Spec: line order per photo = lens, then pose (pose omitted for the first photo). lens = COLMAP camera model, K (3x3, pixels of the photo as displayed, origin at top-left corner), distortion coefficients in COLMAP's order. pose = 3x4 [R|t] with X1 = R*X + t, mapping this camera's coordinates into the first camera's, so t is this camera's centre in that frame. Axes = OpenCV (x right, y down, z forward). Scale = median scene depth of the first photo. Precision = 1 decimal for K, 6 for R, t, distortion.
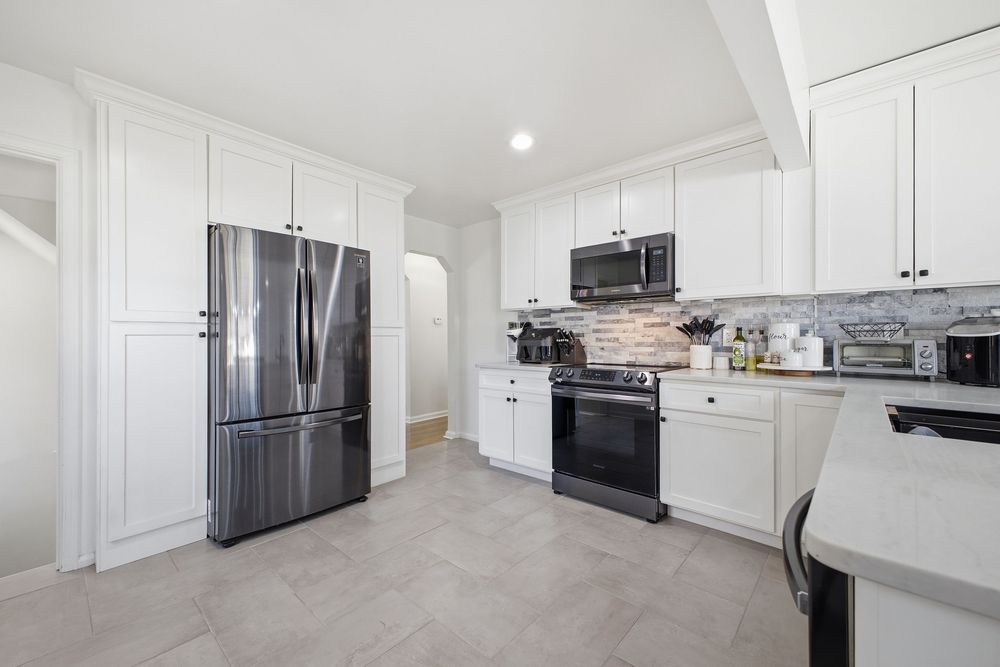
lens RADIAL K [[401.8, 0, 499.0], [0, 401.8, 329.4], [0, 0, 1]] dist [0.020603, -0.000700]
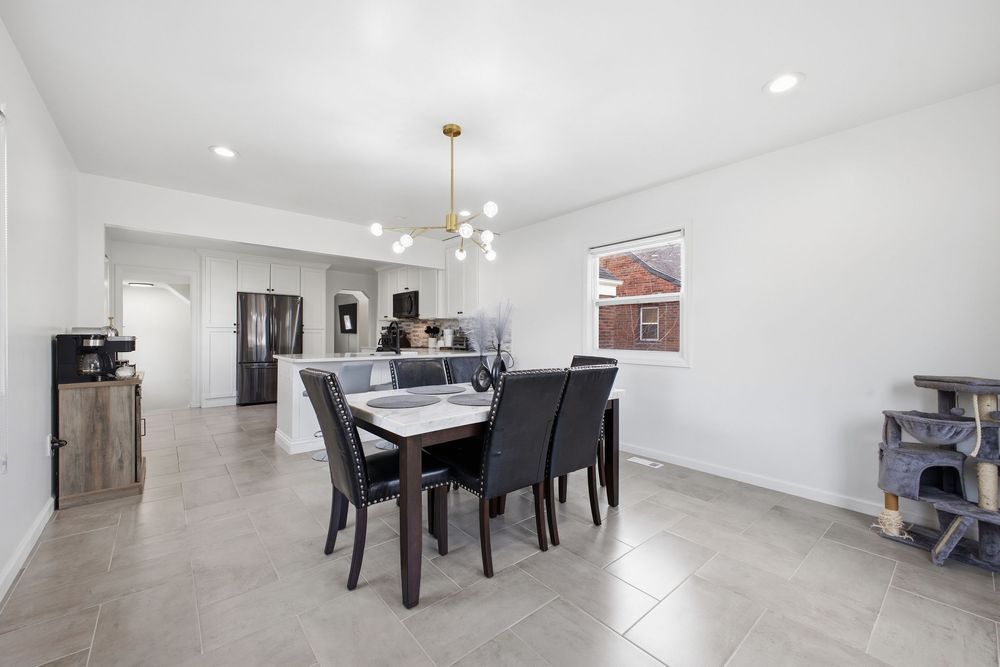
lens RADIAL K [[401.8, 0, 499.0], [0, 401.8, 329.4], [0, 0, 1]] dist [0.020603, -0.000700]
pose [[0.990487, 0.006882, -0.137434, 1.116415], [-0.007982, 0.999940, -0.007454, 0.004574], [0.137374, 0.008480, 0.990483, -1.163987]]
